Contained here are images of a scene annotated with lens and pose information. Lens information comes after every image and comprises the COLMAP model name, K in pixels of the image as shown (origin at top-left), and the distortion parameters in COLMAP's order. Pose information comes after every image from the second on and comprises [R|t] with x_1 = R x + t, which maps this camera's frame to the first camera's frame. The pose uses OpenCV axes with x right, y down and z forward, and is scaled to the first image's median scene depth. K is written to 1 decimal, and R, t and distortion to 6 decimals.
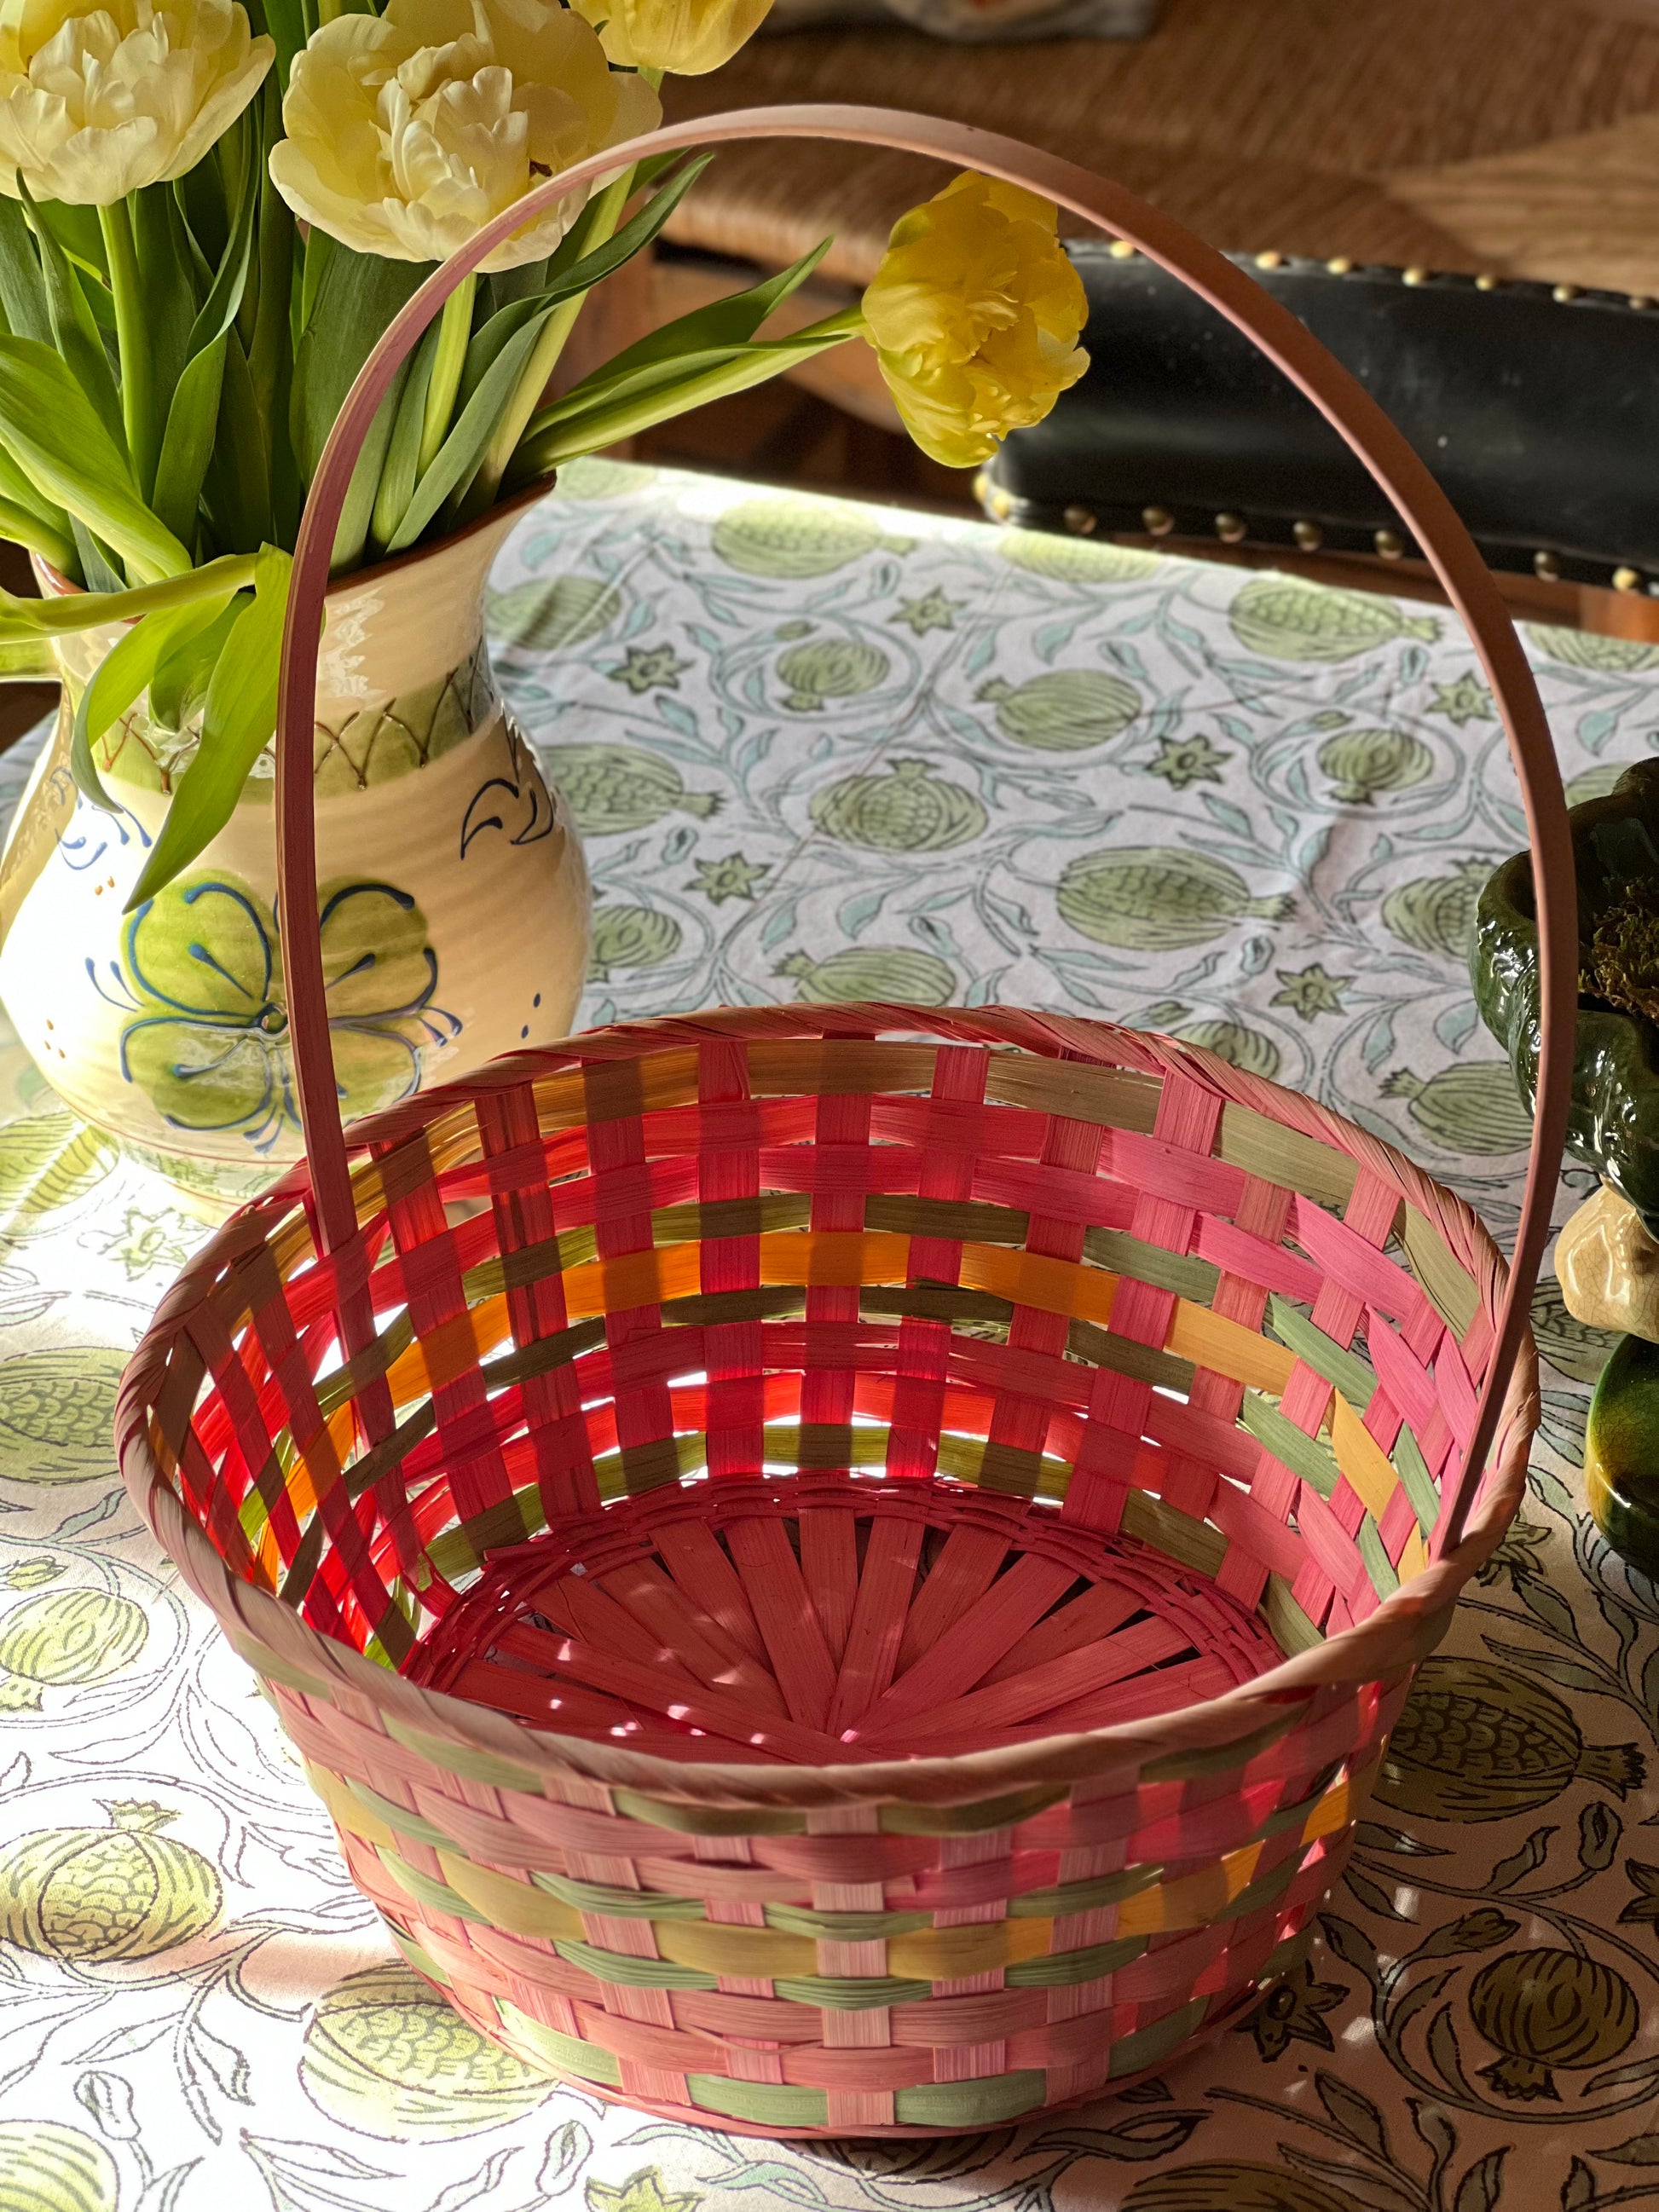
lens RADIAL K [[4983.8, 0, 832.3], [0, 4983.8, 1088.0], [0, 0, 1]] dist [0.107449, 0.000000]
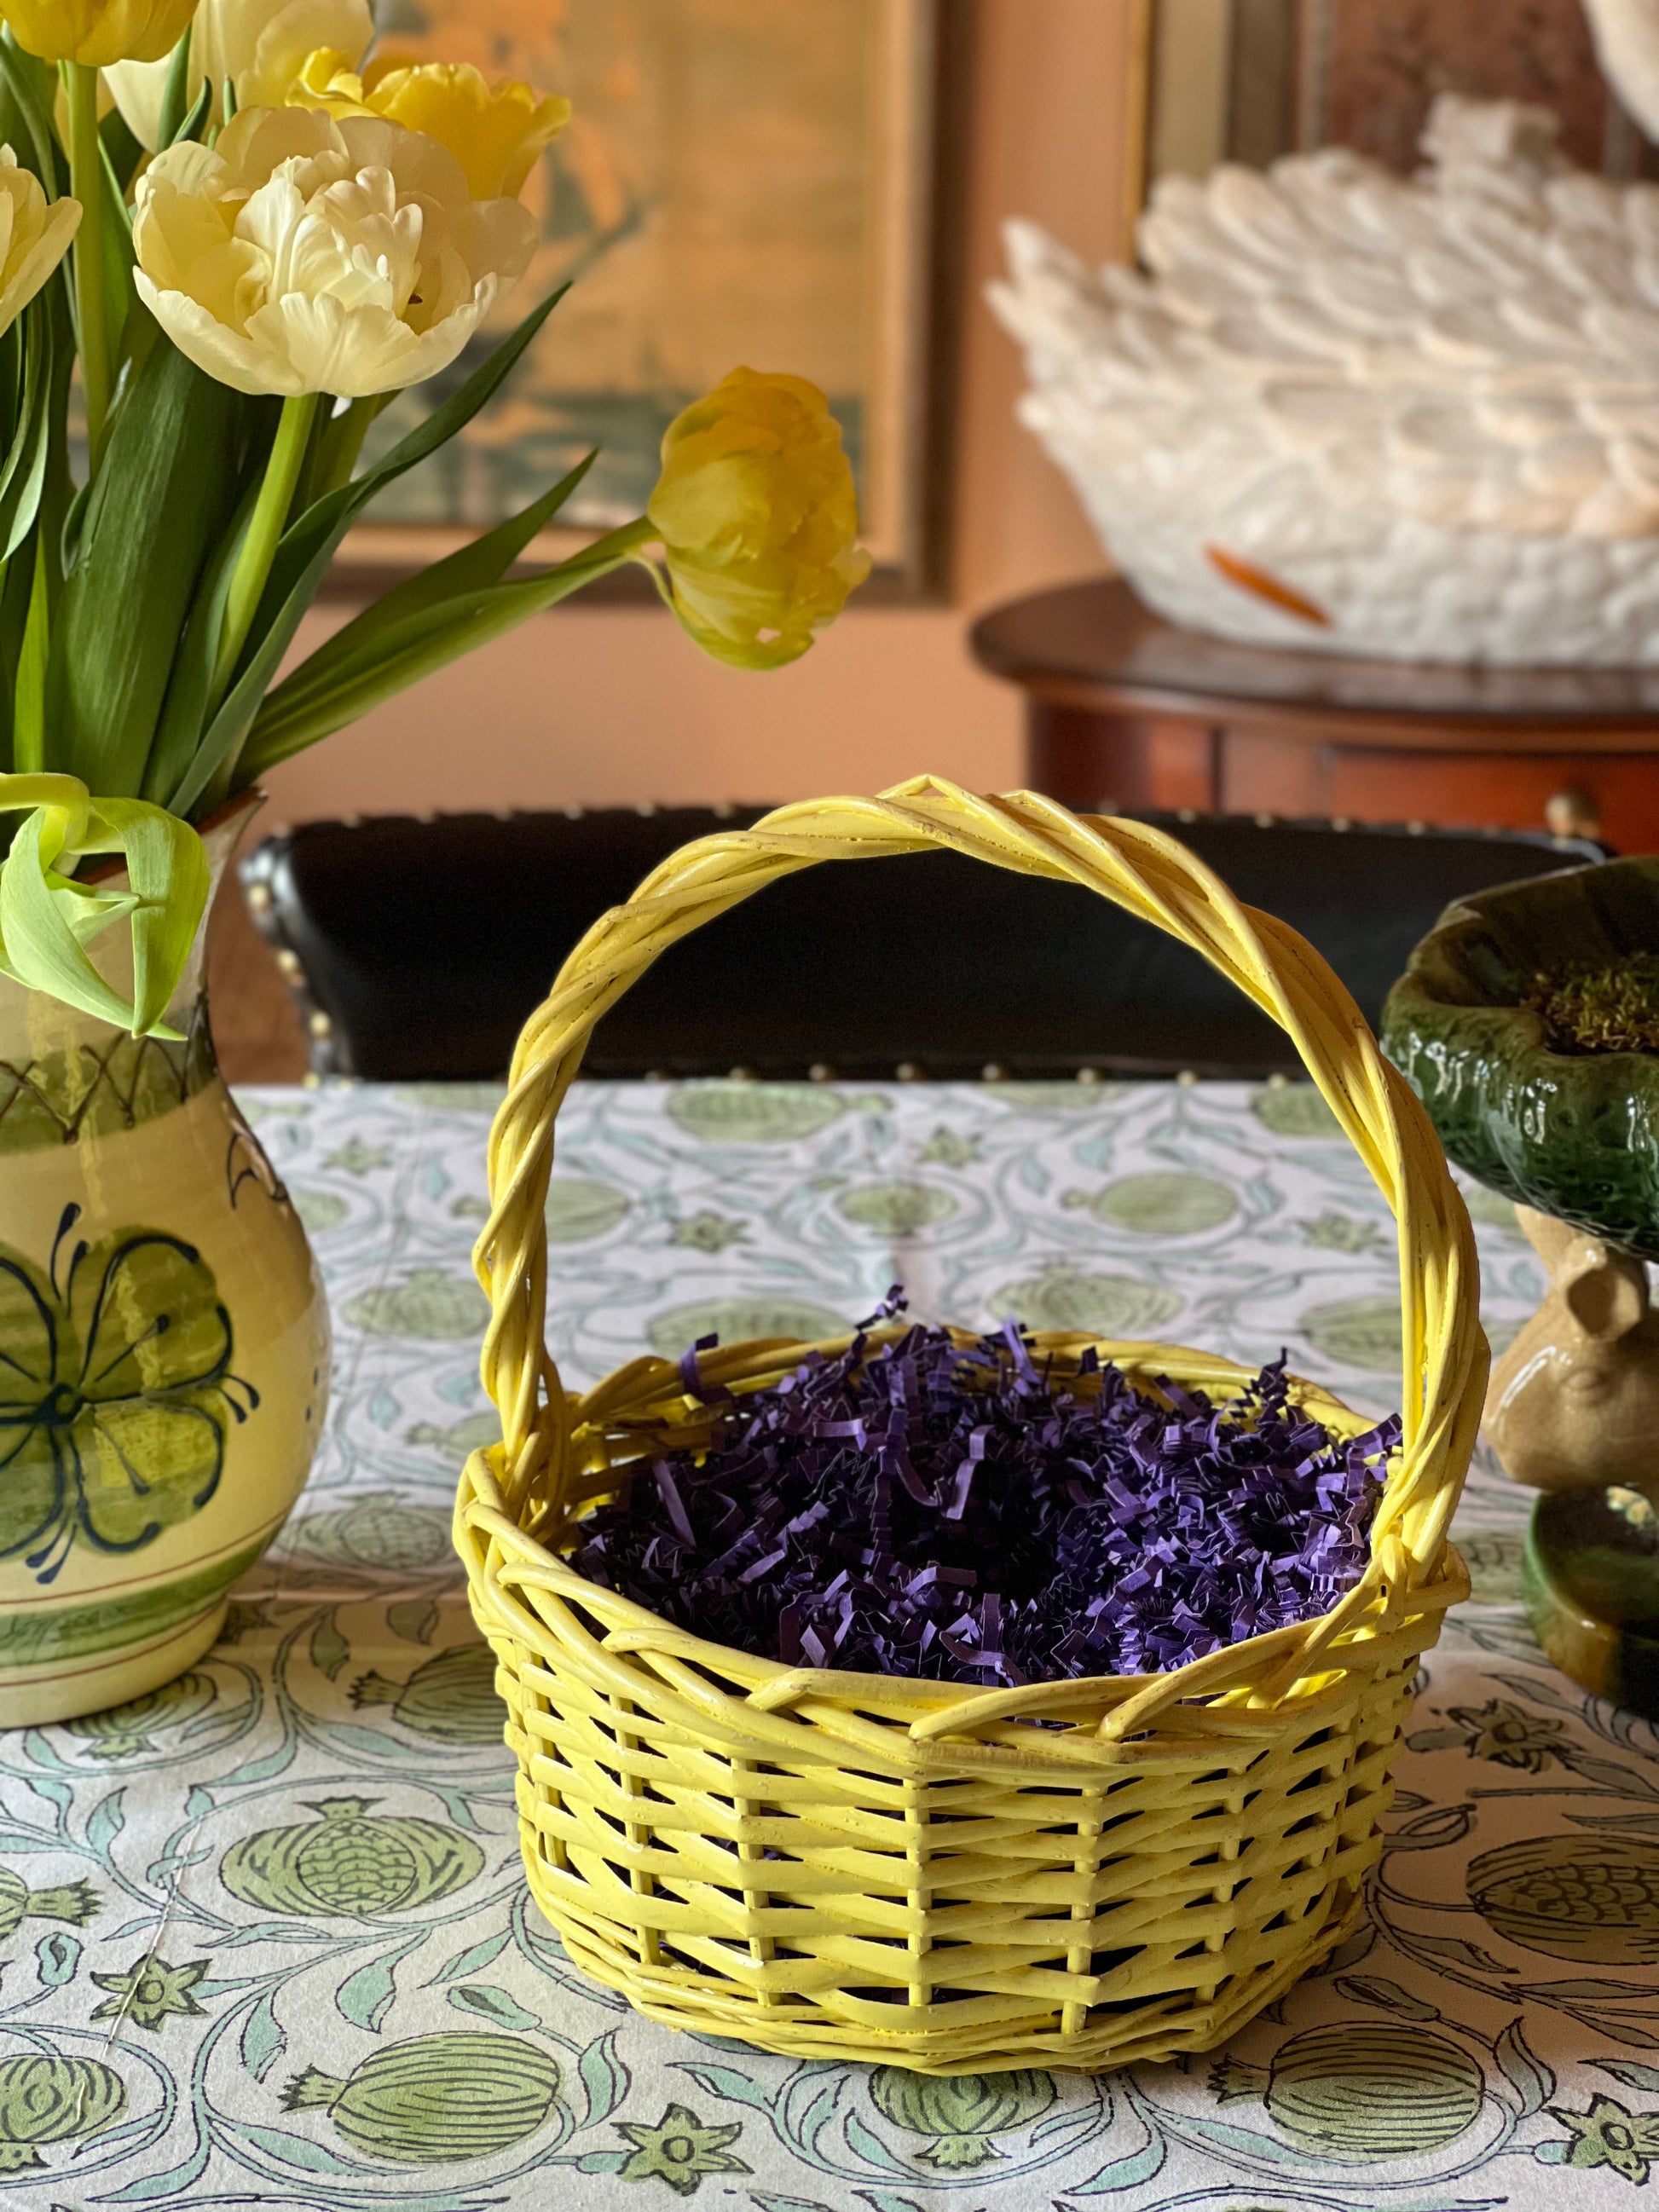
lens RADIAL K [[4983.8, 0, 831.9], [0, 4983.8, 1083.7], [0, 0, 1]] dist [0.107449, 0.000000]
pose [[0.934399, -0.115706, 0.336912, -0.272523], [0.199679, 0.953352, -0.226382, 0.154948], [-0.295002, 0.278806, 0.913915, 0.162036]]
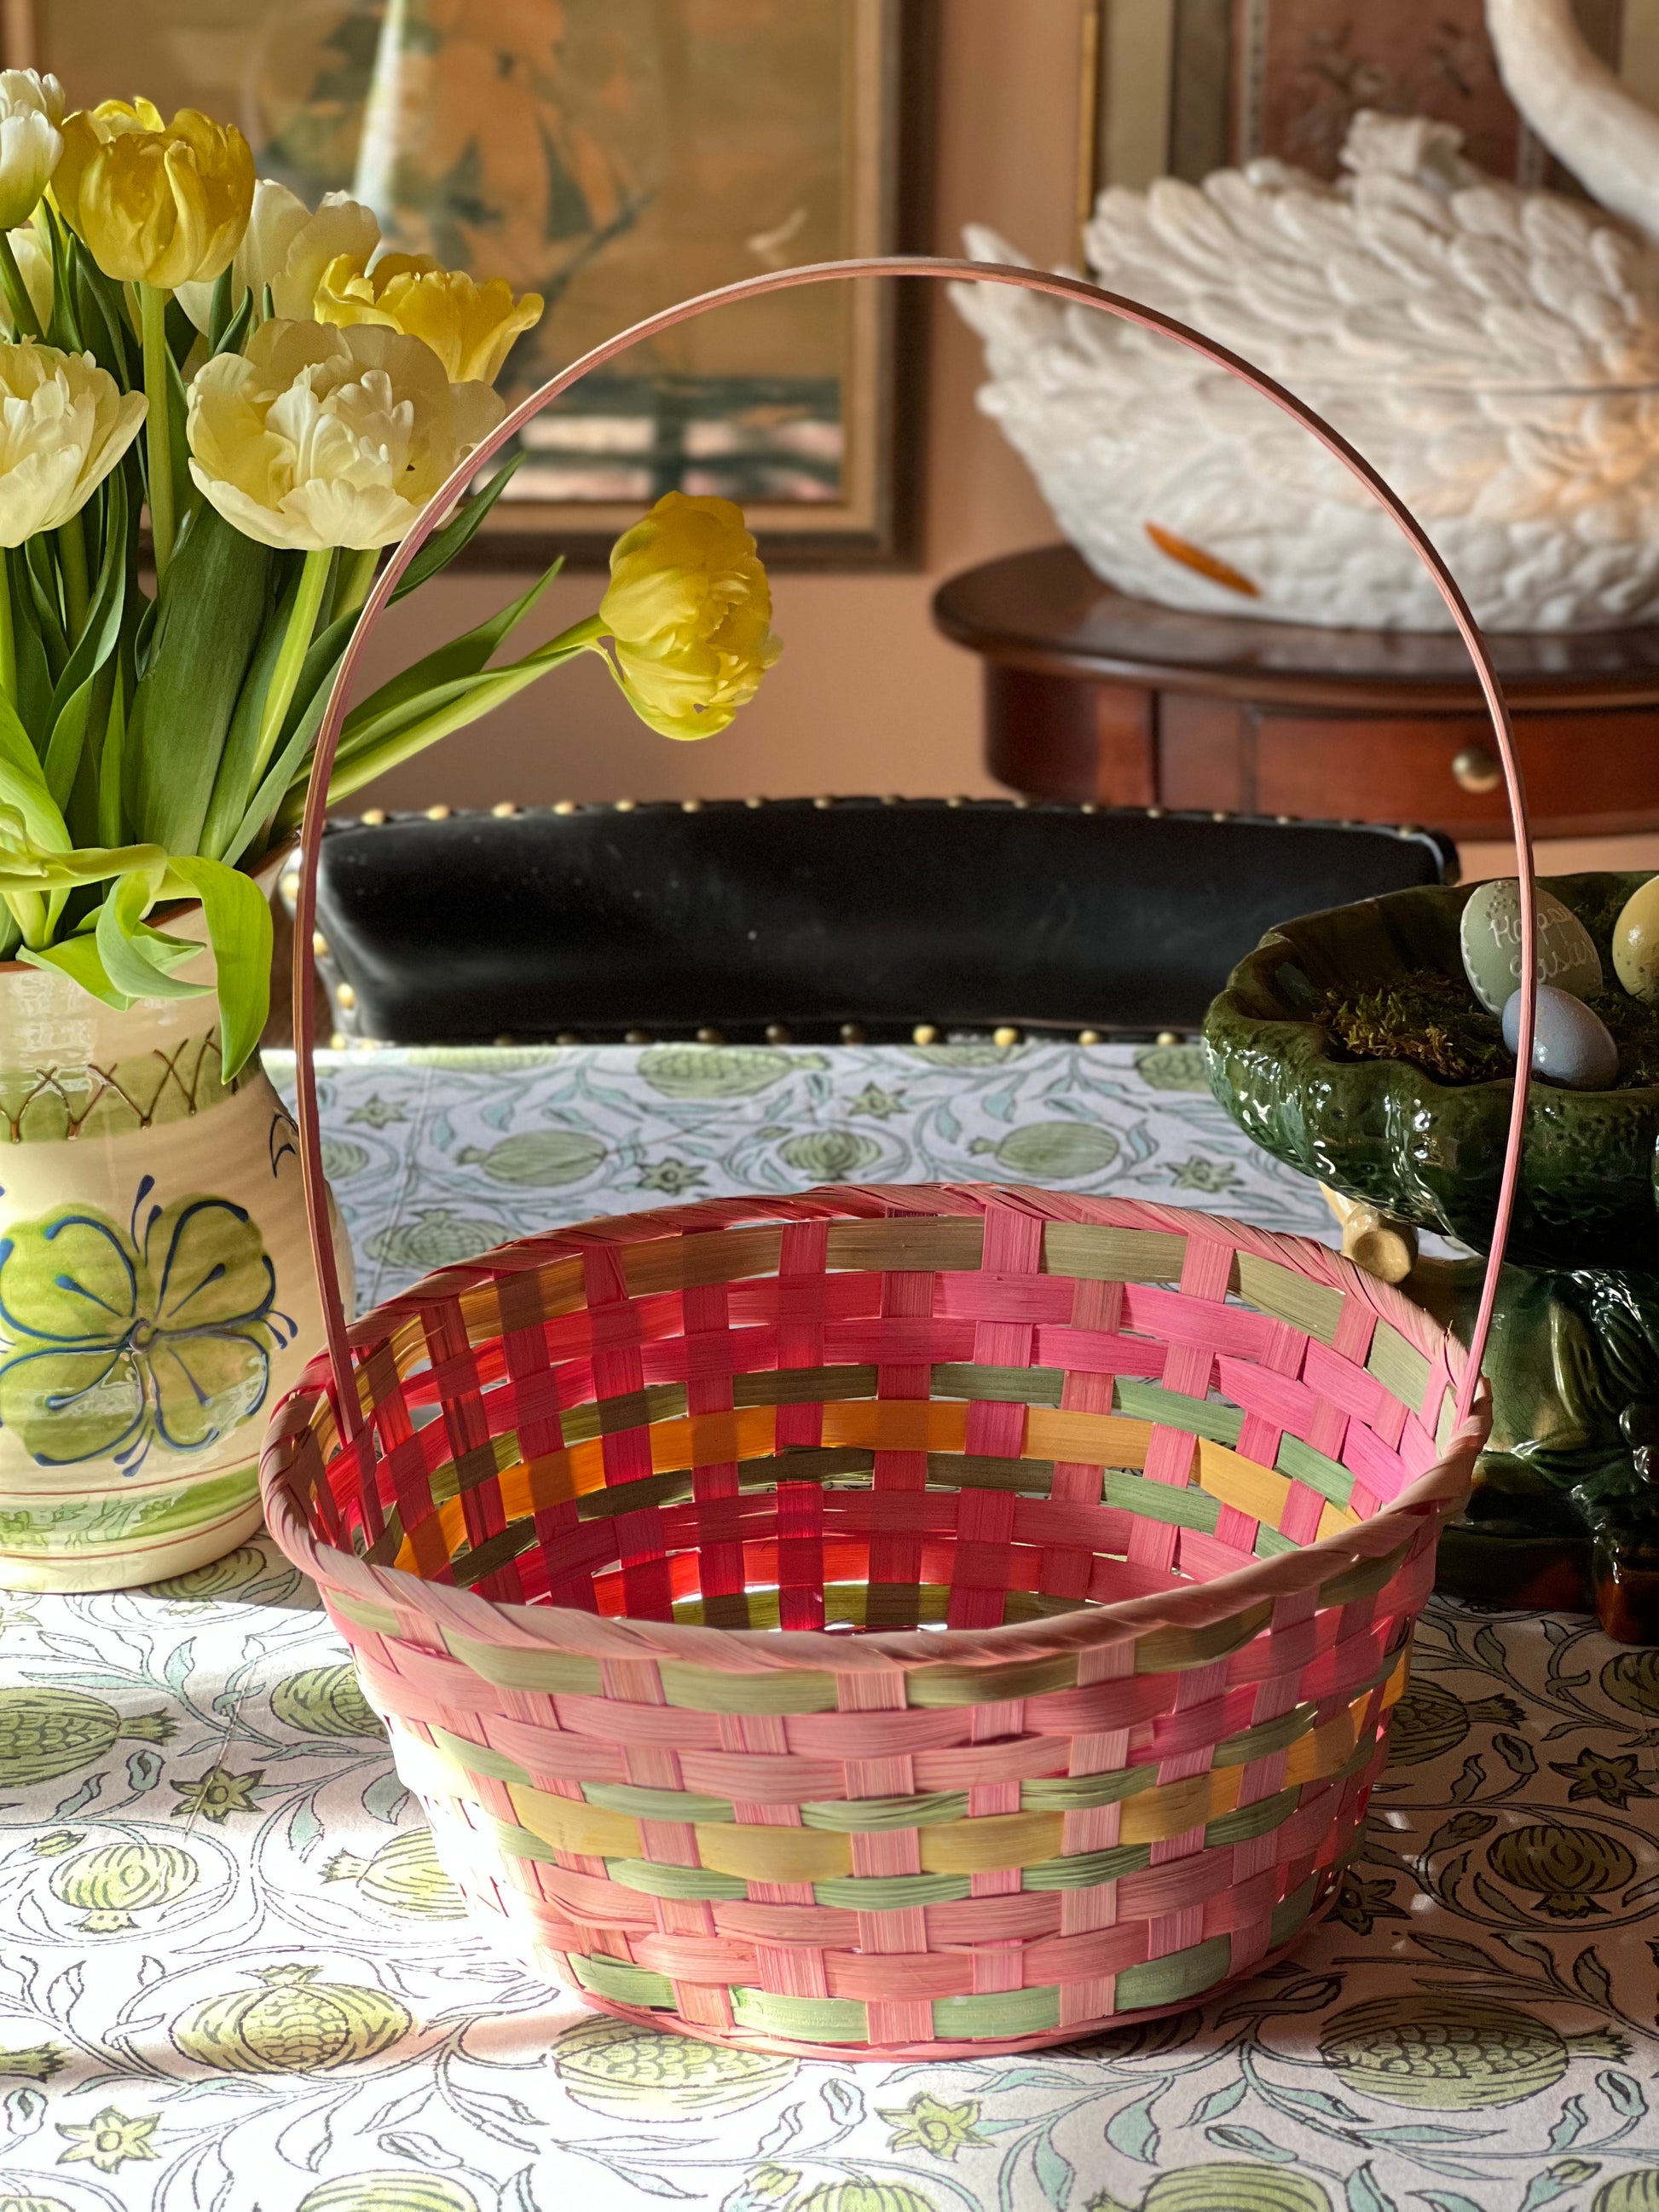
lens RADIAL K [[4983.8, 0, 838.6], [0, 4983.8, 1084.6], [0, 0, 1]] dist [0.107449, 0.000000]
pose [[0.935297, -0.129428, 0.329344, -0.321309], [0.203937, 0.957754, -0.202772, 0.184925], [-0.289186, 0.256818, 0.922180, -0.054618]]
